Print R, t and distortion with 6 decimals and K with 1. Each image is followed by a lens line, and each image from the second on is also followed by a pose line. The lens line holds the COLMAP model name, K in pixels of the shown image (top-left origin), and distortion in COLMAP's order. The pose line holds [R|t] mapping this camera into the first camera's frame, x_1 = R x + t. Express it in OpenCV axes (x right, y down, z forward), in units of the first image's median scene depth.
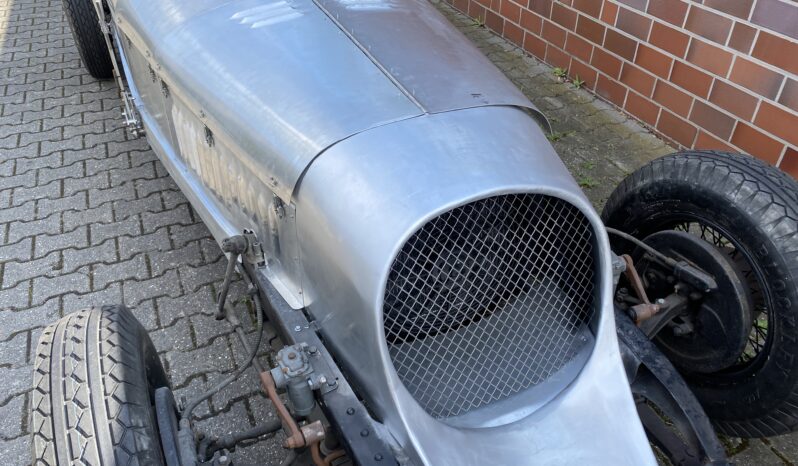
lens RADIAL K [[606.9, 0, 399.0], [0, 606.9, 233.0], [0, 0, 1]] dist [0.015150, -0.000693]
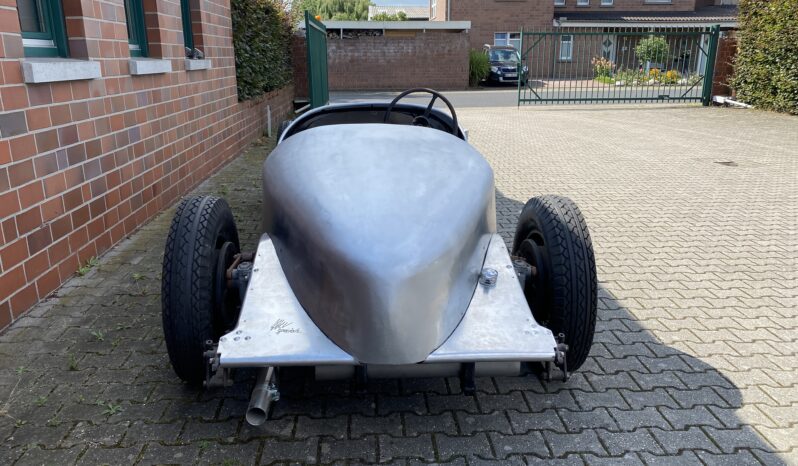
lens RADIAL K [[606.9, 0, 399.0], [0, 606.9, 233.0], [0, 0, 1]] dist [0.015150, -0.000693]
pose [[-0.939825, -0.104115, 0.325407, -0.845212], [0.199362, 0.606358, 0.769795, -1.488576], [-0.277460, 0.788346, -0.549114, 2.072297]]
